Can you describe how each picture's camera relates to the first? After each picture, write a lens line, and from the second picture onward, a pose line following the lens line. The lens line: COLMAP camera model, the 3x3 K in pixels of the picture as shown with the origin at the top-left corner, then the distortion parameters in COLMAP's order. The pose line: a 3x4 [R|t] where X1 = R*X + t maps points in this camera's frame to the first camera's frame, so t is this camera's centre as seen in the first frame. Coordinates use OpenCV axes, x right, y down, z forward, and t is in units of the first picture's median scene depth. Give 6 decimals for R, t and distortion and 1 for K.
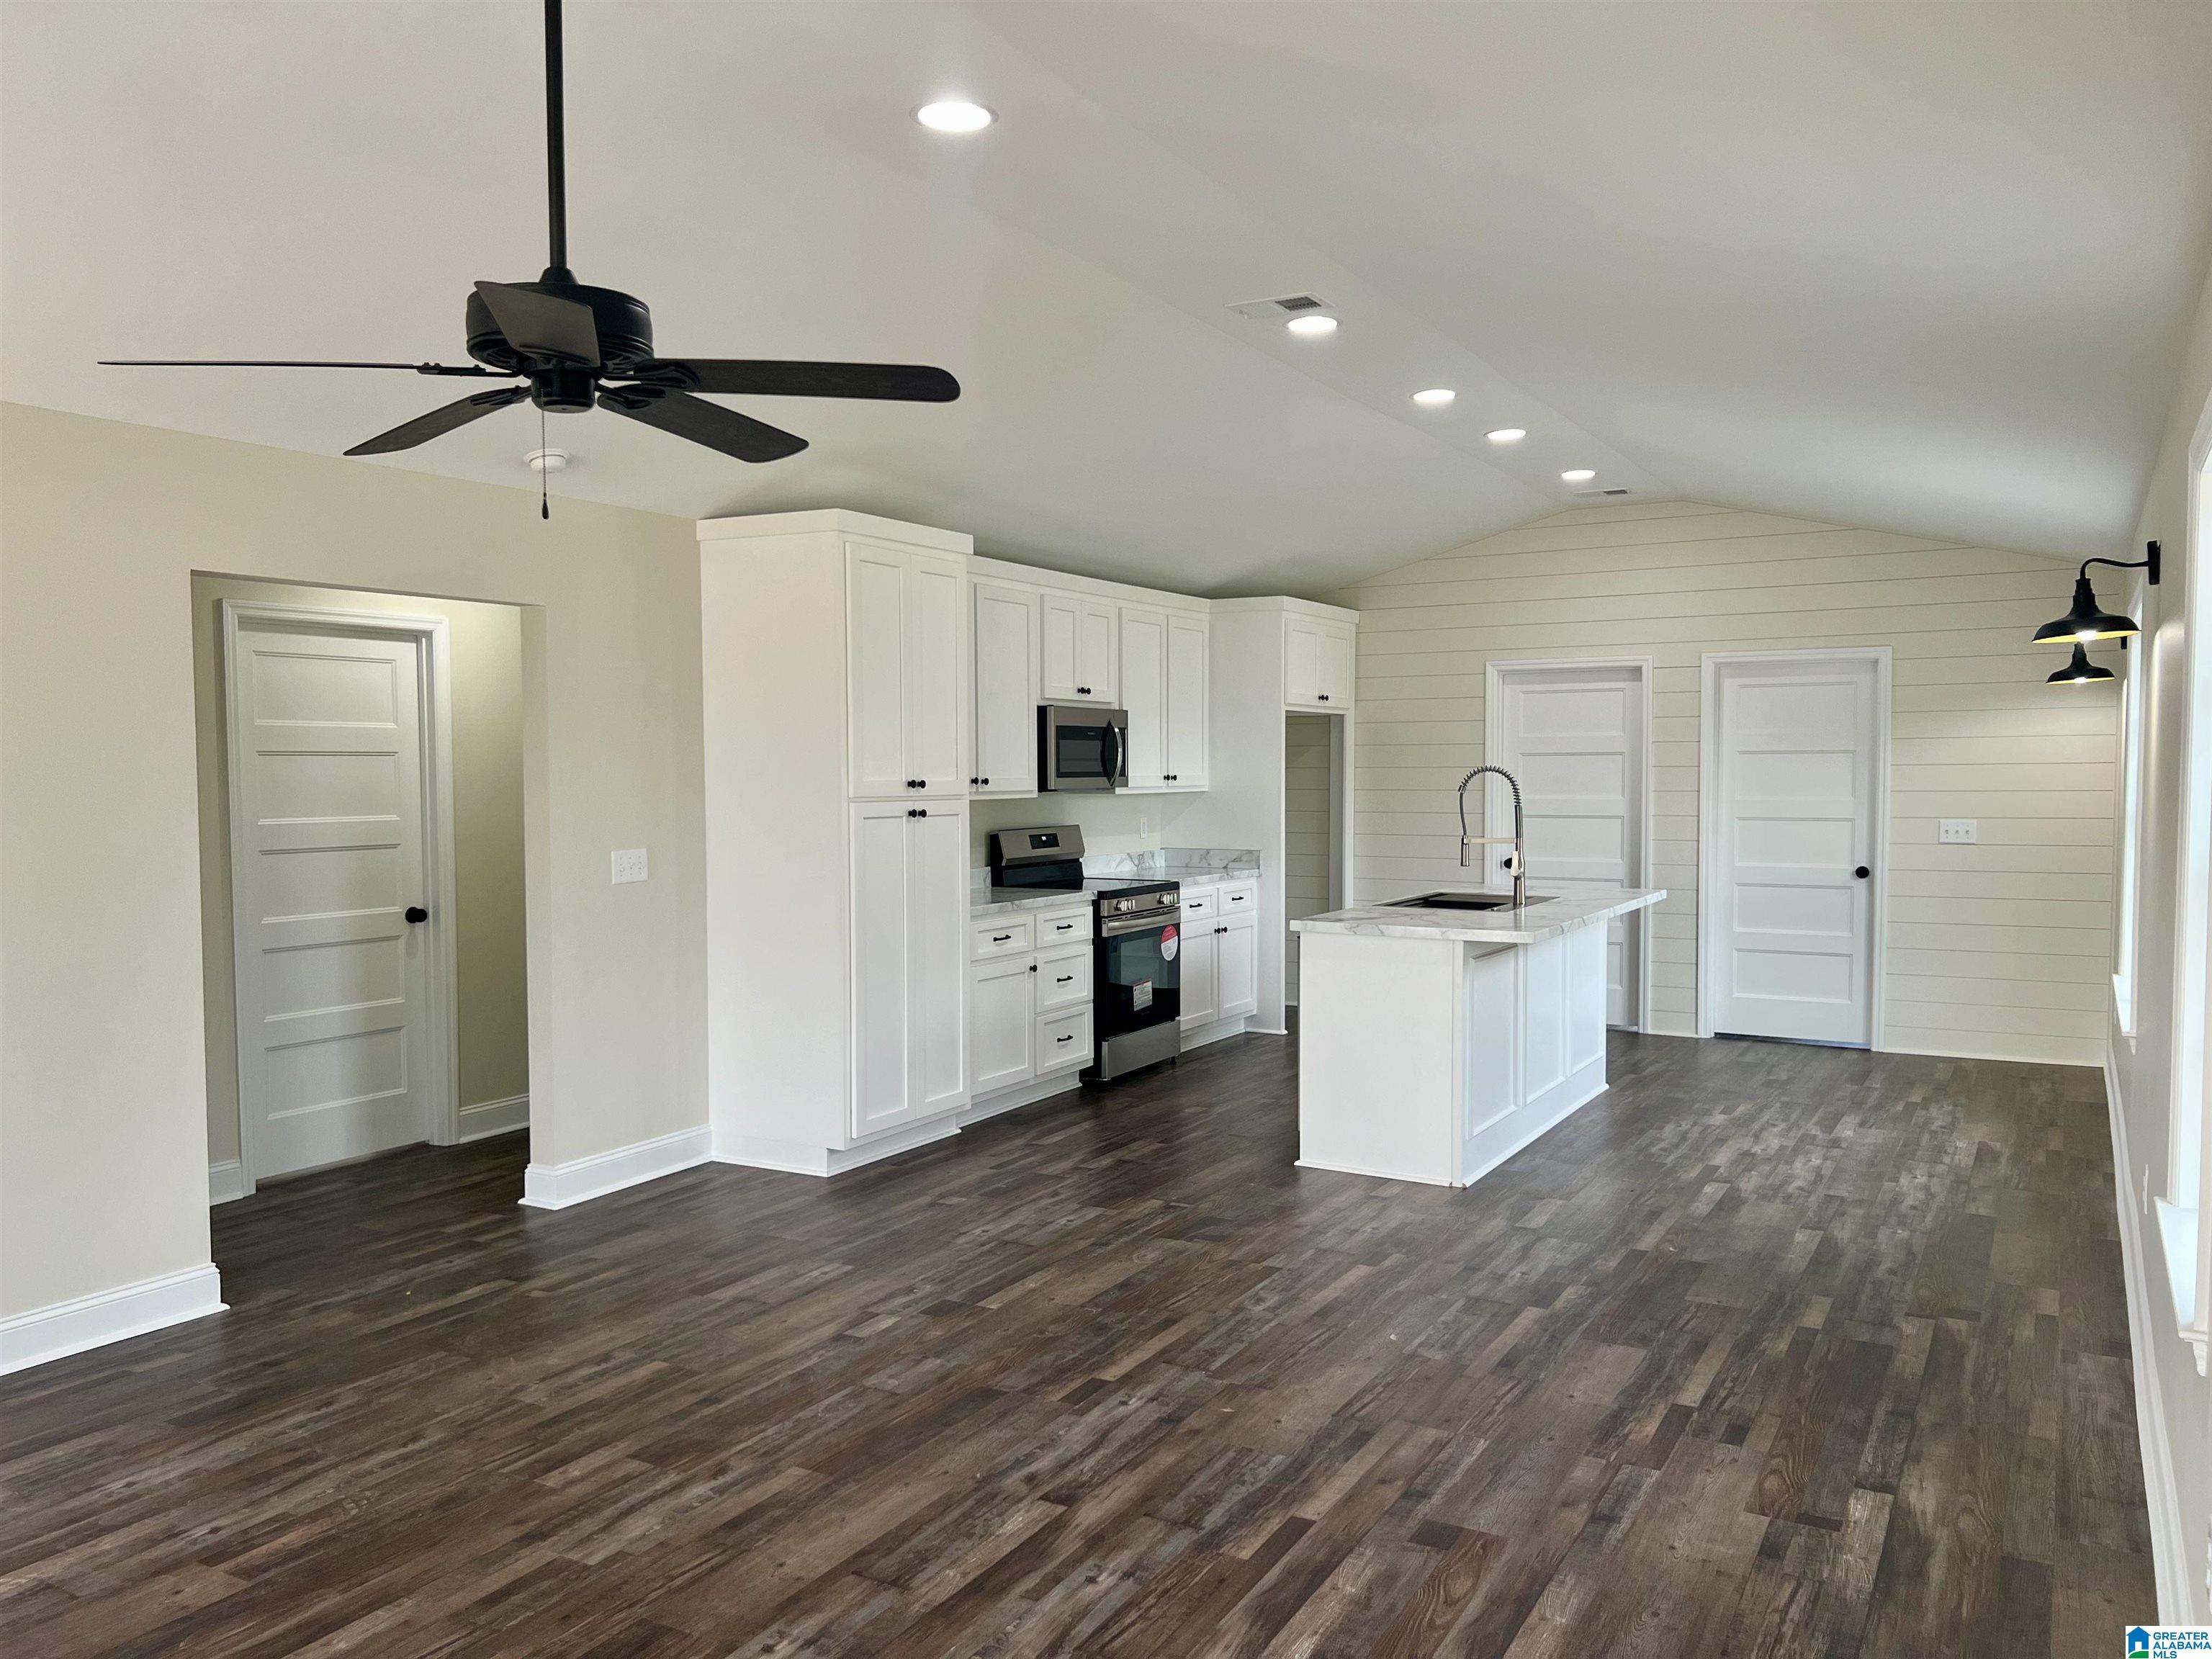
lens RADIAL K [[1663.4, 0, 1107.1], [0, 1663.4, 851.9], [0, 0, 1]] dist [0.049000, -0.050536]
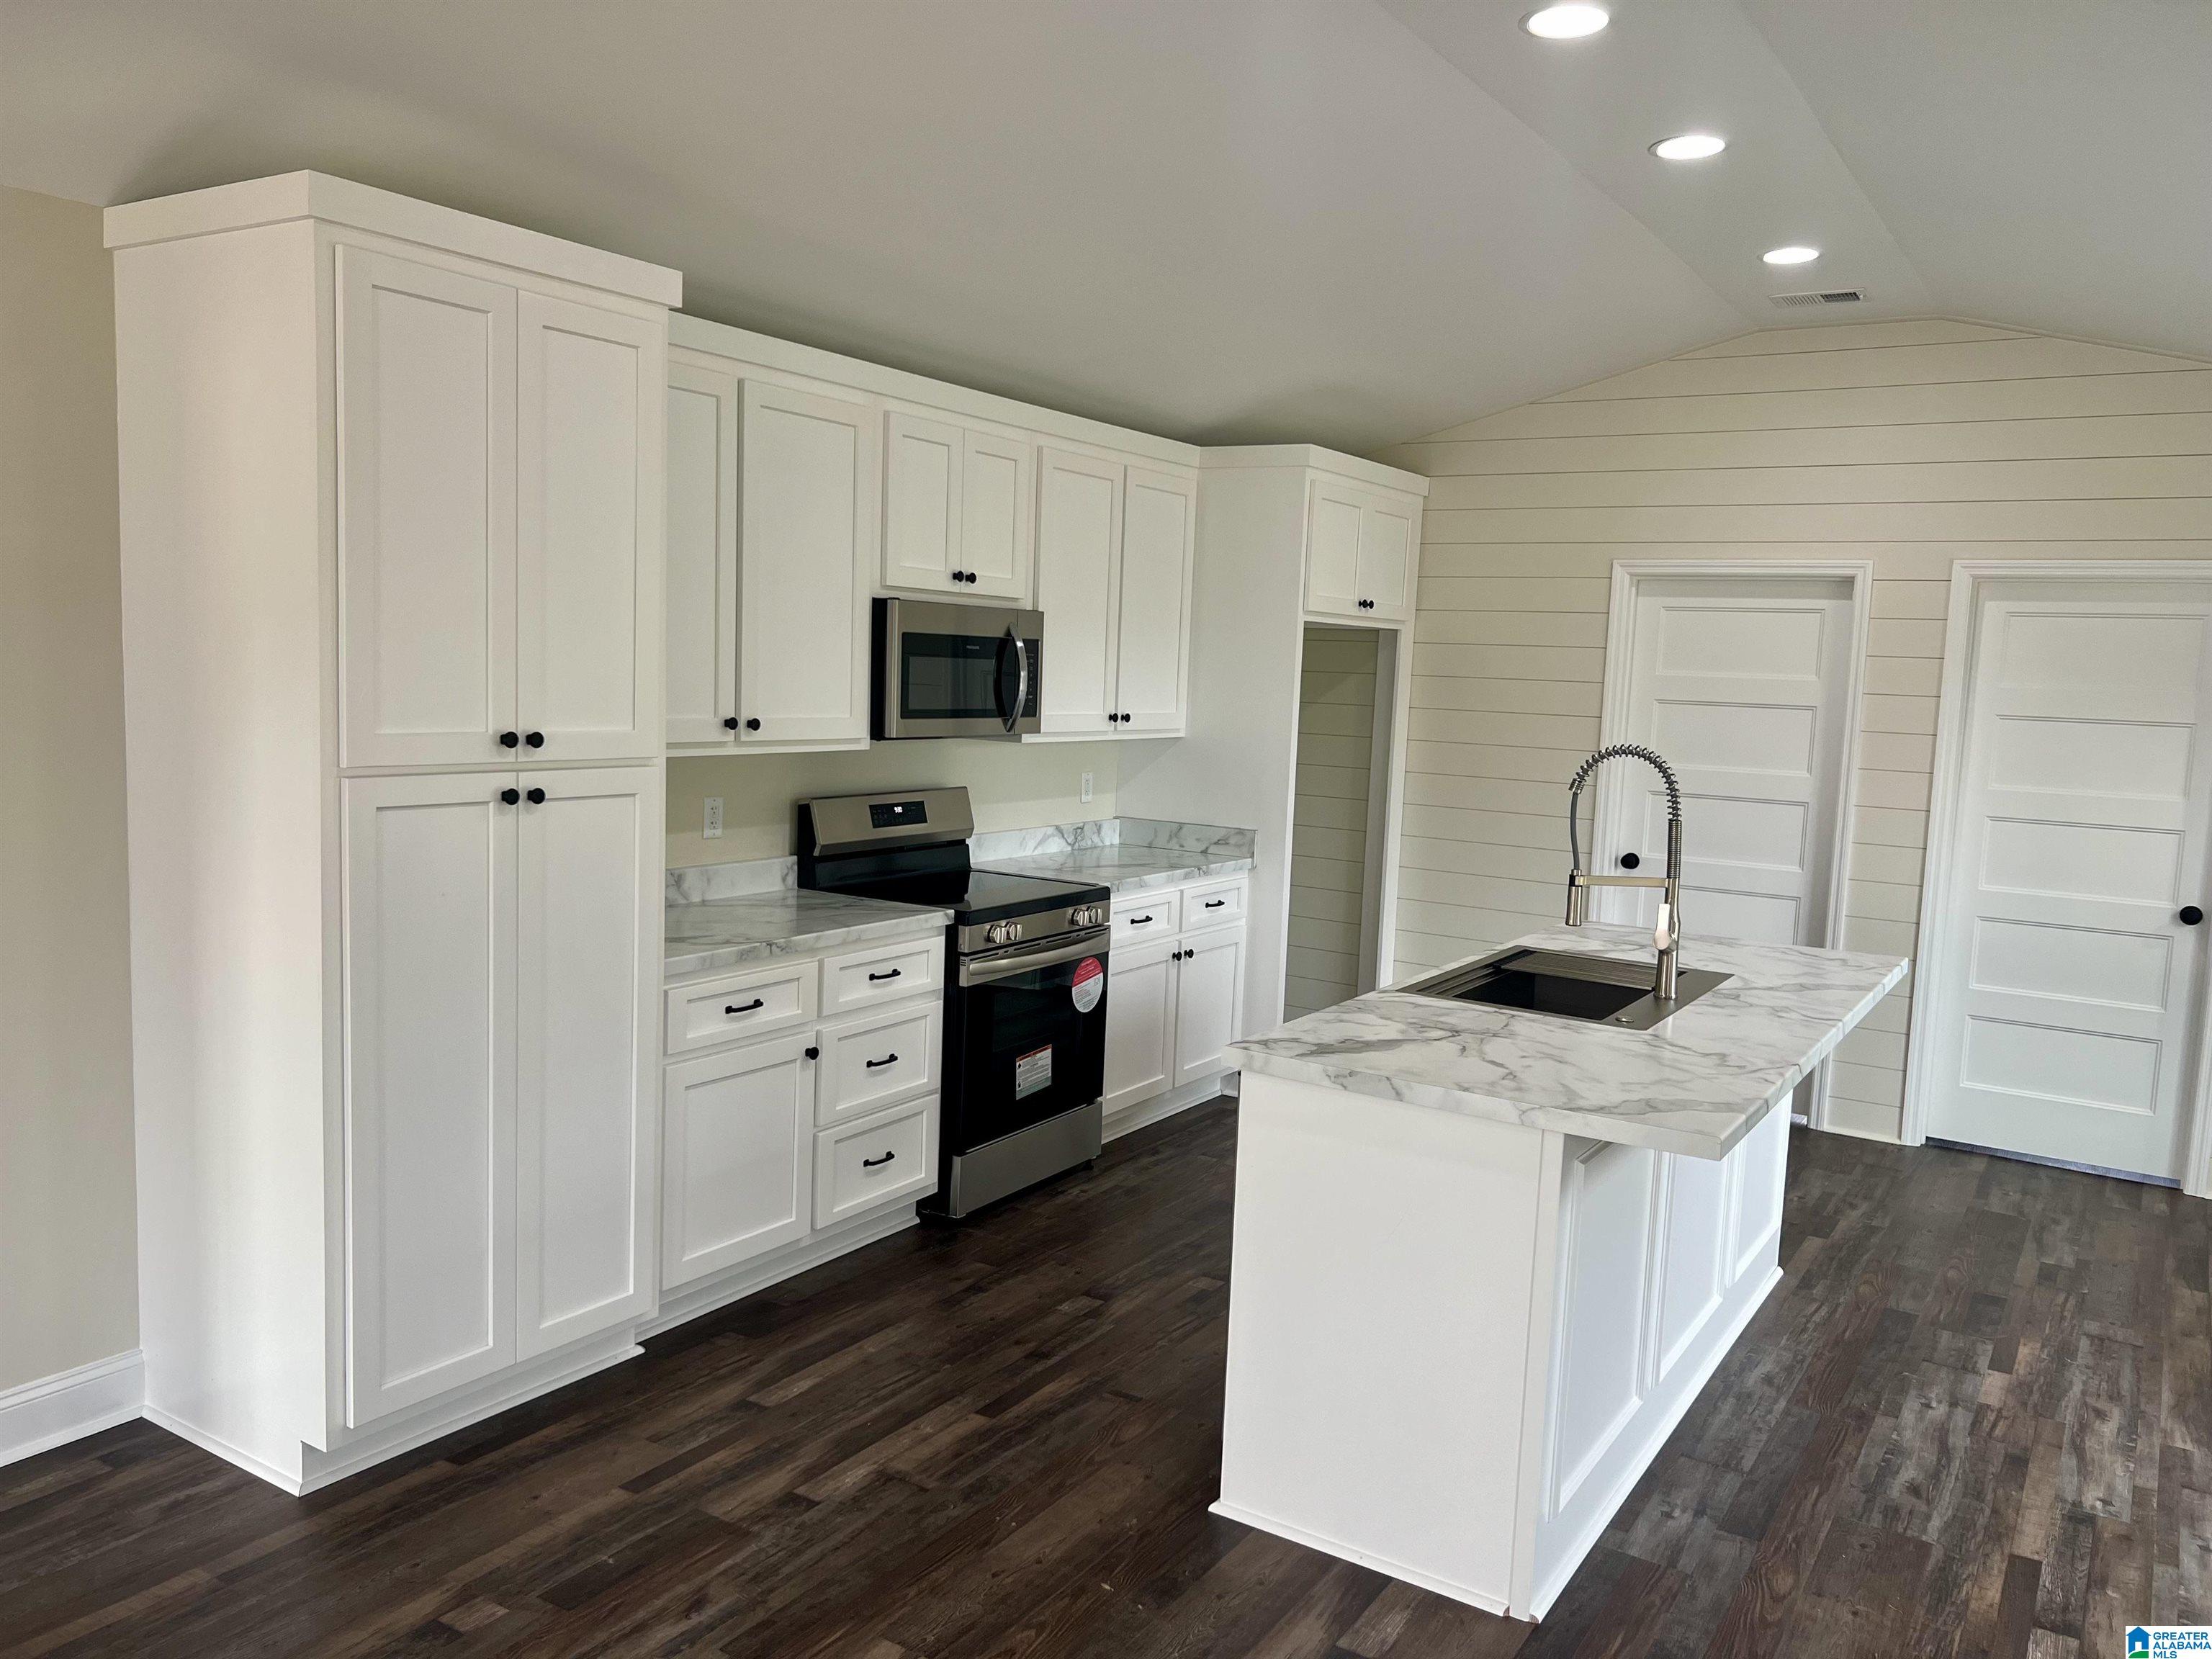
lens RADIAL K [[1663.4, 0, 1127.7], [0, 1663.4, 843.0], [0, 0, 1]] dist [0.049000, -0.050536]
pose [[0.998245, 0.047907, -0.034806, 0.088908], [-0.045757, 0.997141, 0.060140, -0.046357], [0.037588, -0.058442, 0.997583, 0.457096]]
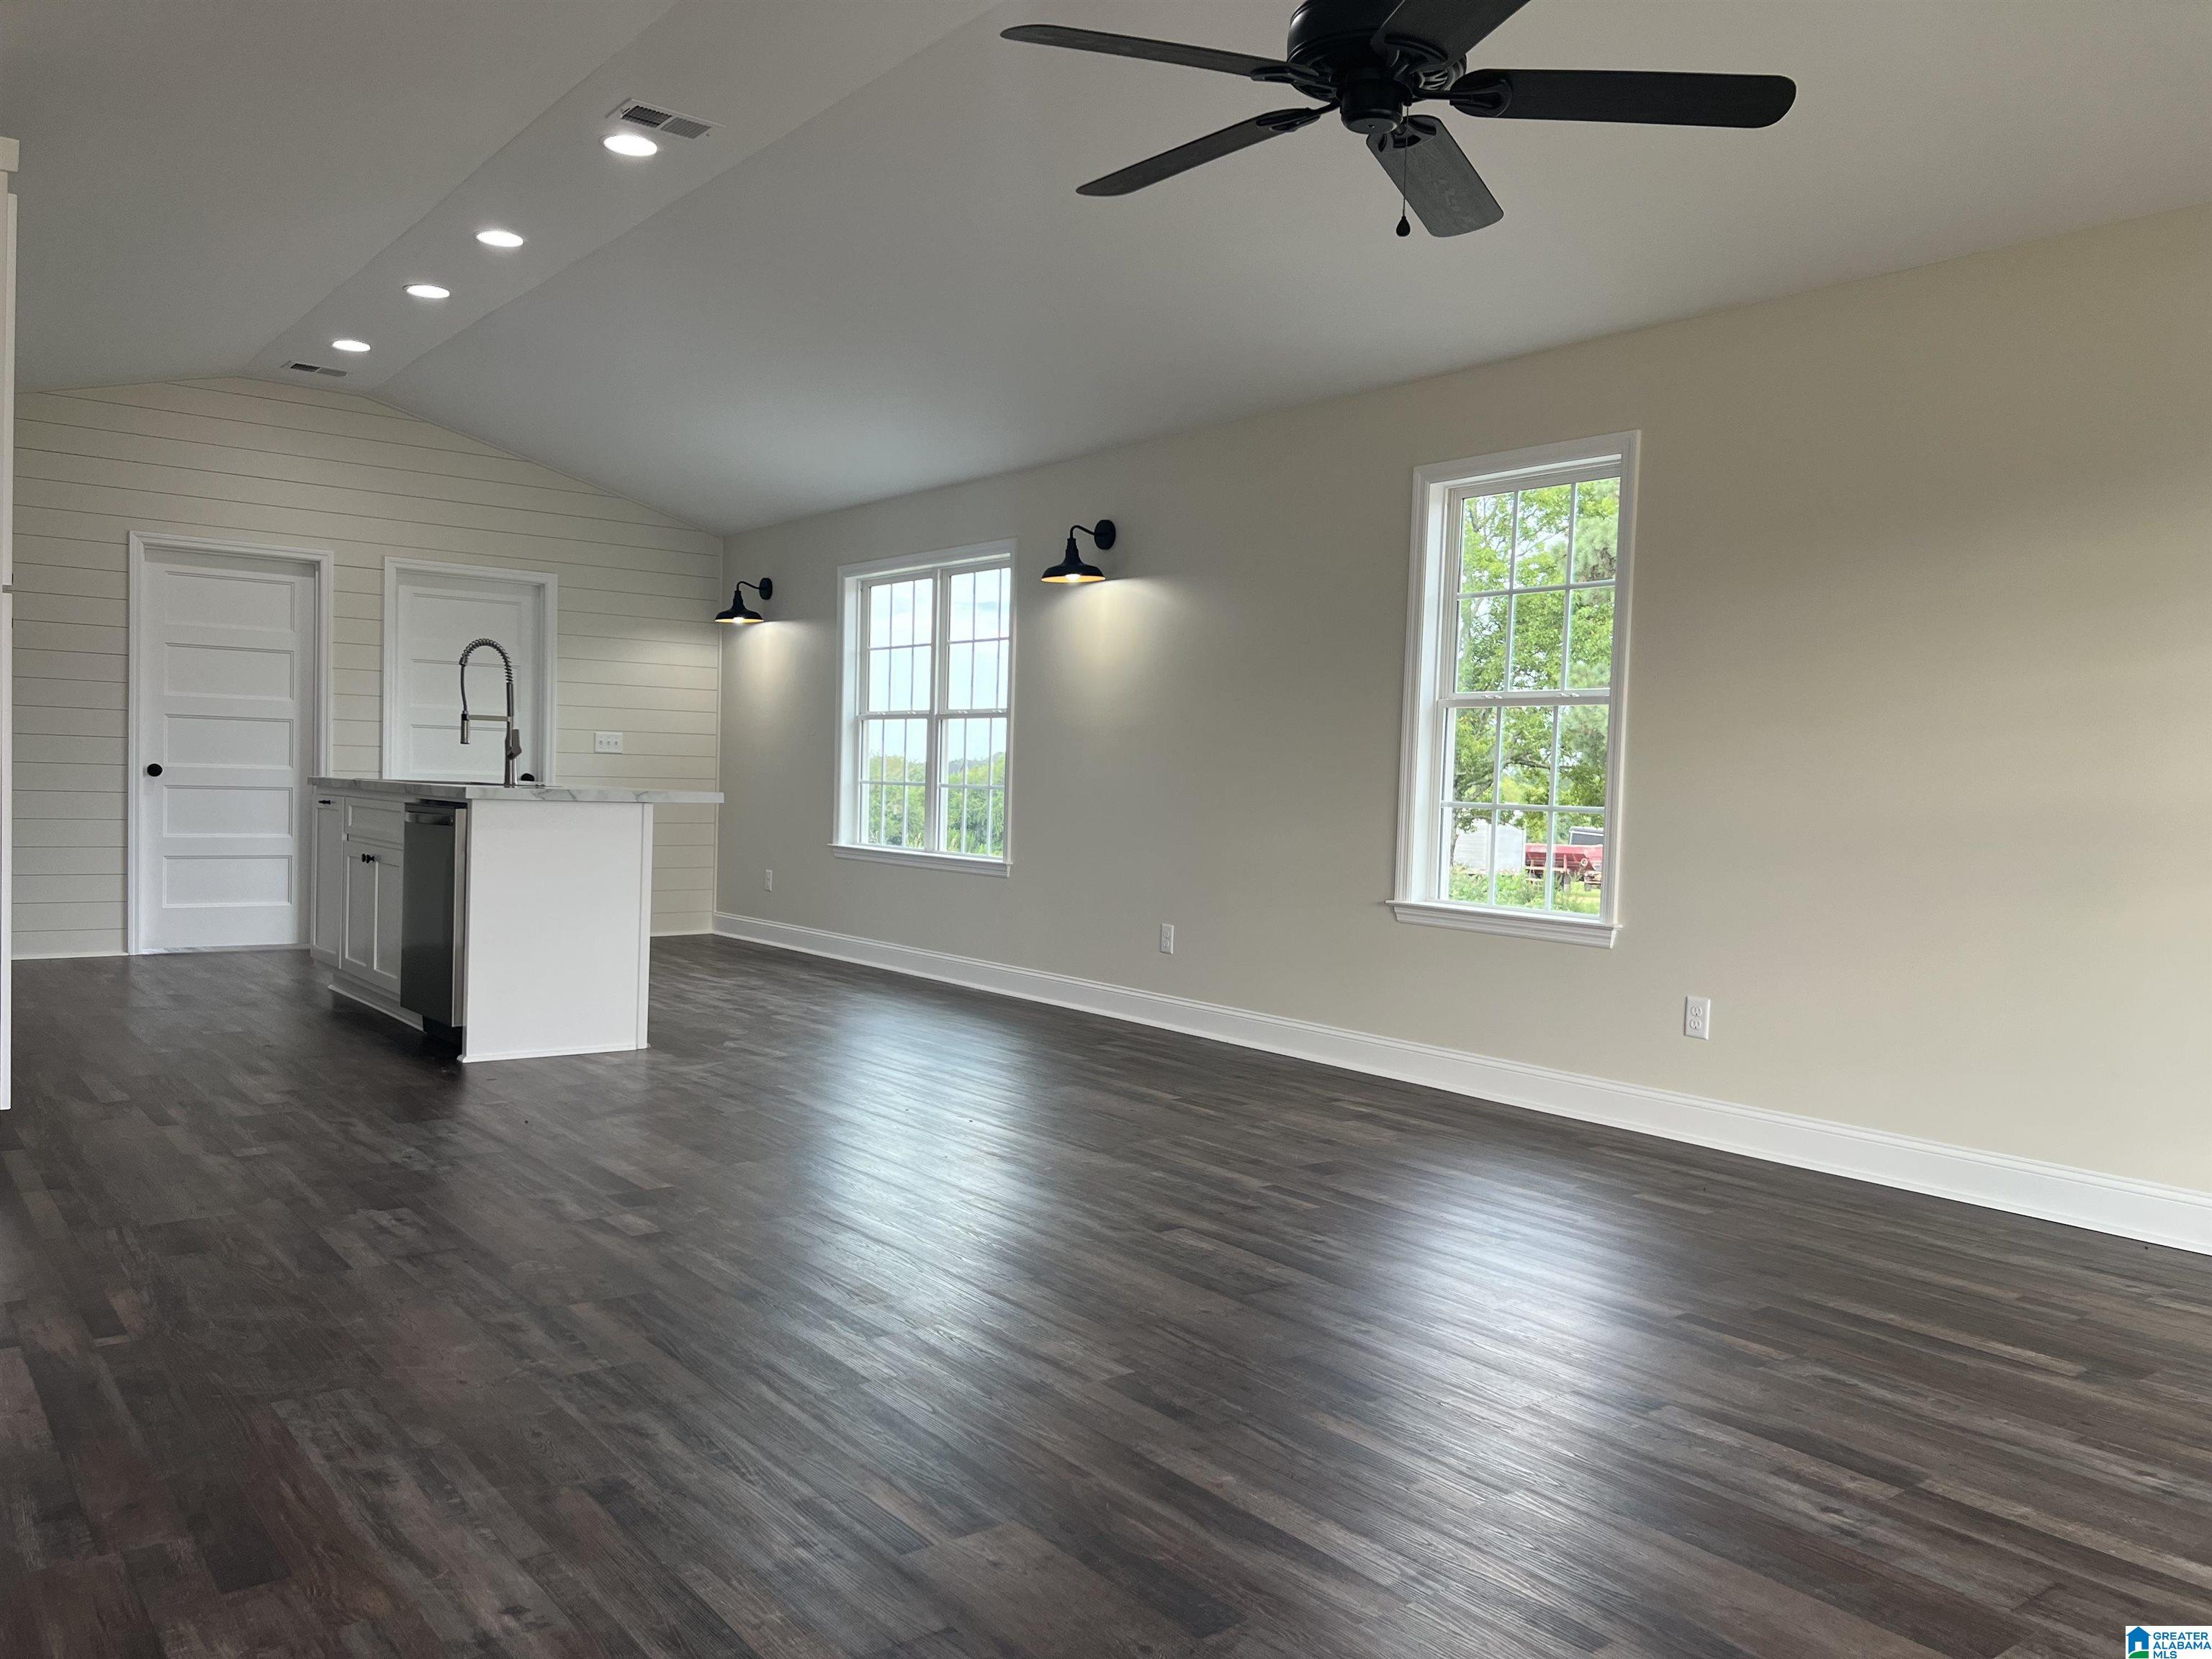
lens RADIAL K [[1663.4, 0, 1105.9], [0, 1663.4, 846.9], [0, 0, 1]] dist [0.049000, -0.050536]
pose [[0.377881, -0.021587, 0.925603, -0.545110], [0.018213, 0.999708, 0.015879, 0.060363], [-0.925675, 0.010858, 0.378163, 0.318416]]
